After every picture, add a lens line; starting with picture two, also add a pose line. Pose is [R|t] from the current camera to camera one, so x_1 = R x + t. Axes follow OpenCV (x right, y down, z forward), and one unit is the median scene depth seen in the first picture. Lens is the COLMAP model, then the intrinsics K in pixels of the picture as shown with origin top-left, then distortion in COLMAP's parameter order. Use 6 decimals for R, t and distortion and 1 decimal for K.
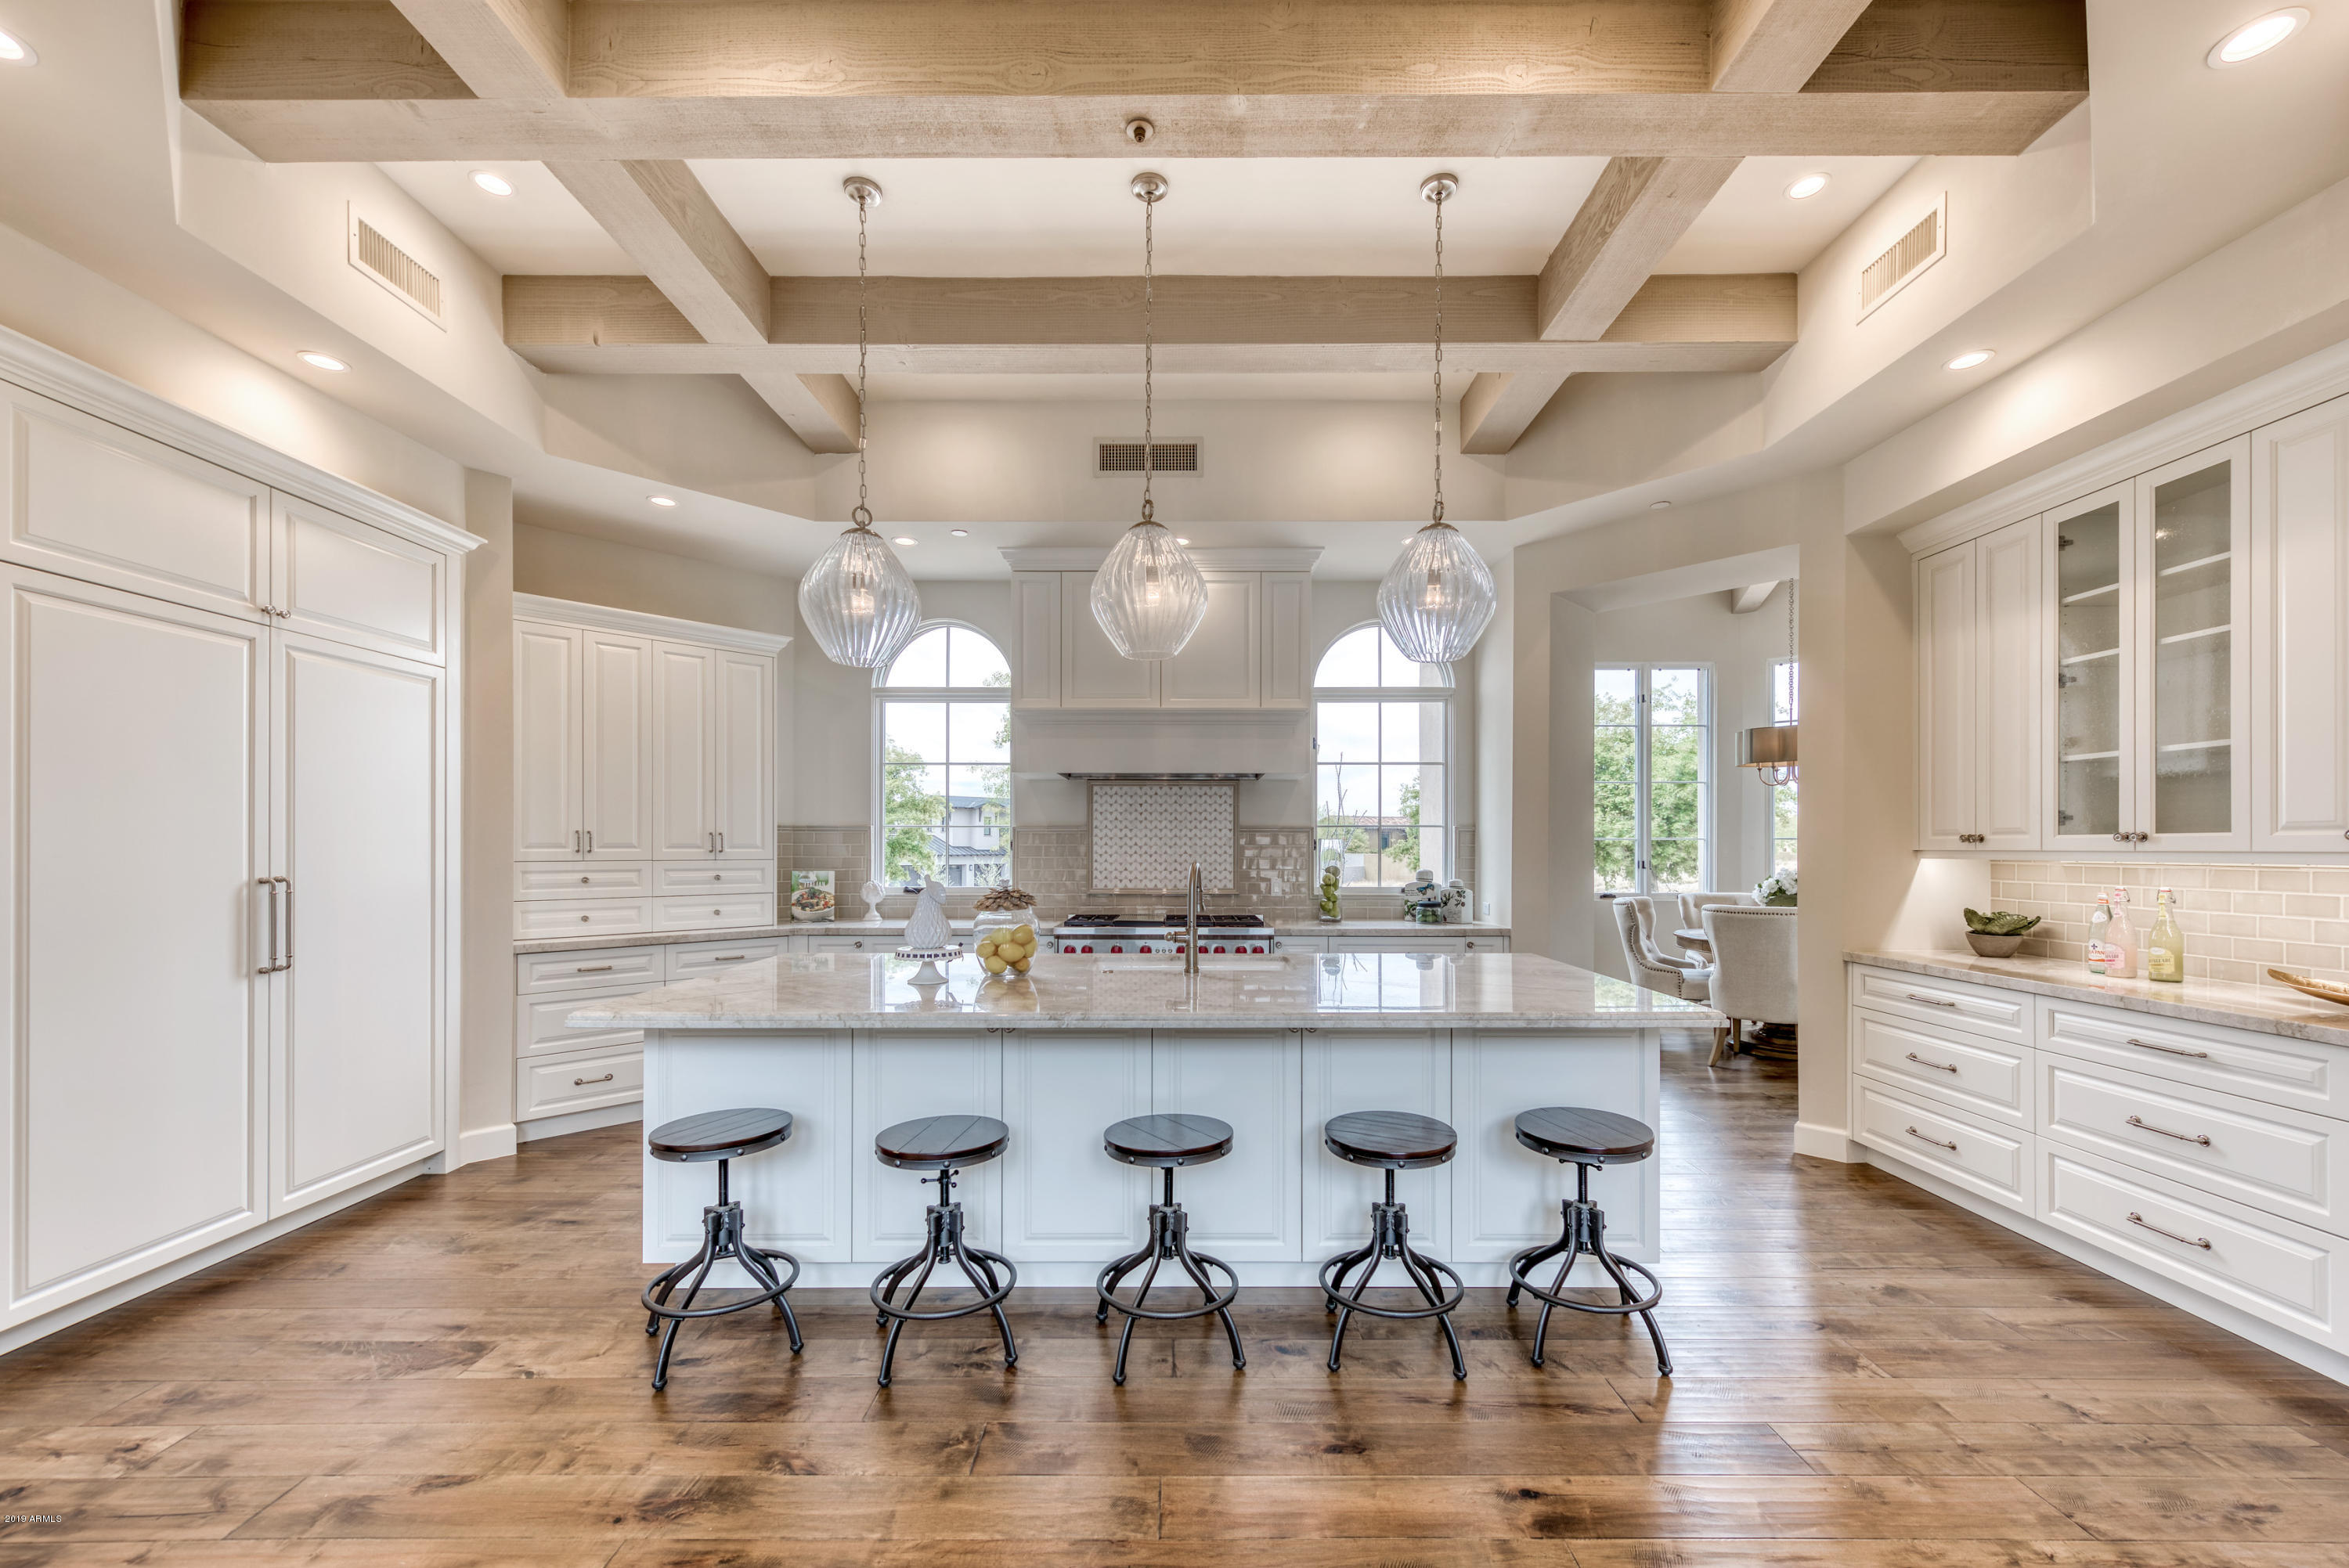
lens RADIAL K [[934.5, 0, 1177.1], [0, 934.5, 850.6], [0, 0, 1]] dist [0.003251, 0.000135]
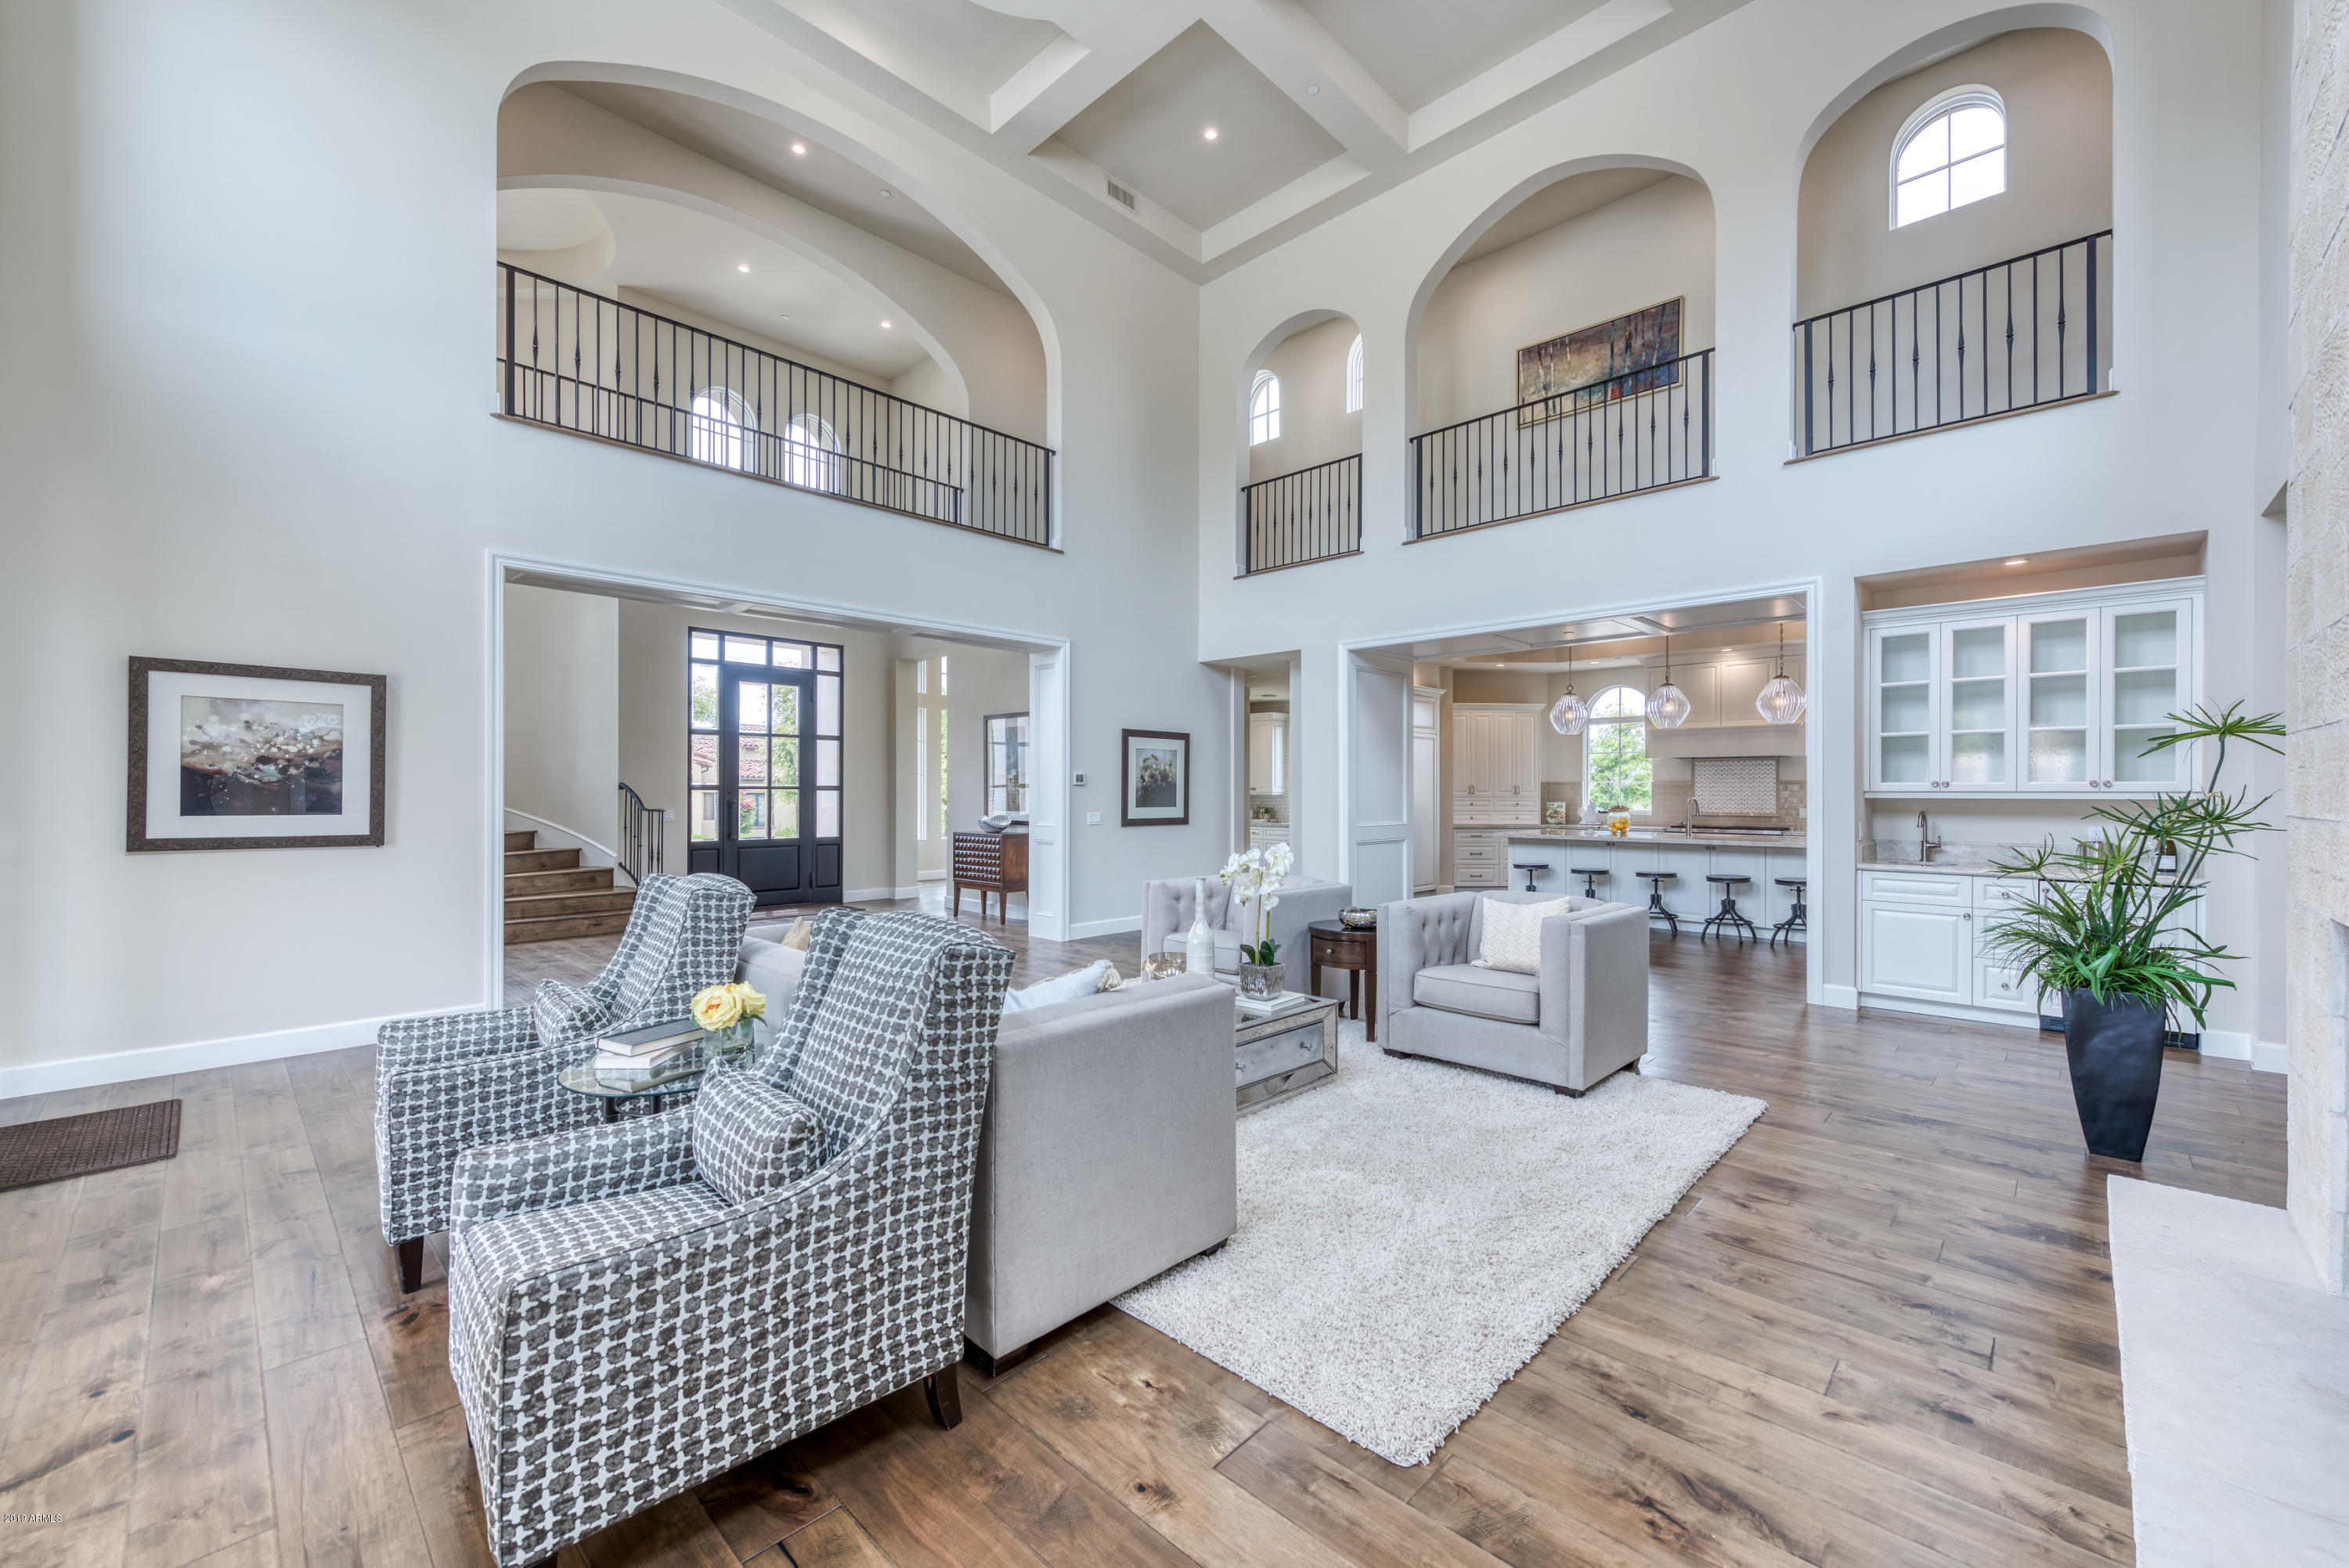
lens RADIAL K [[934.5, 0, 1169.3], [0, 934.5, 788.1], [0, 0, 1]] dist [0.003251, 0.000135]
pose [[0.712751, -0.002296, -0.701414, 0.622170], [-0.001499, 0.999987, -0.004796, -0.000496], [0.701416, 0.004470, 0.712738, -1.484138]]
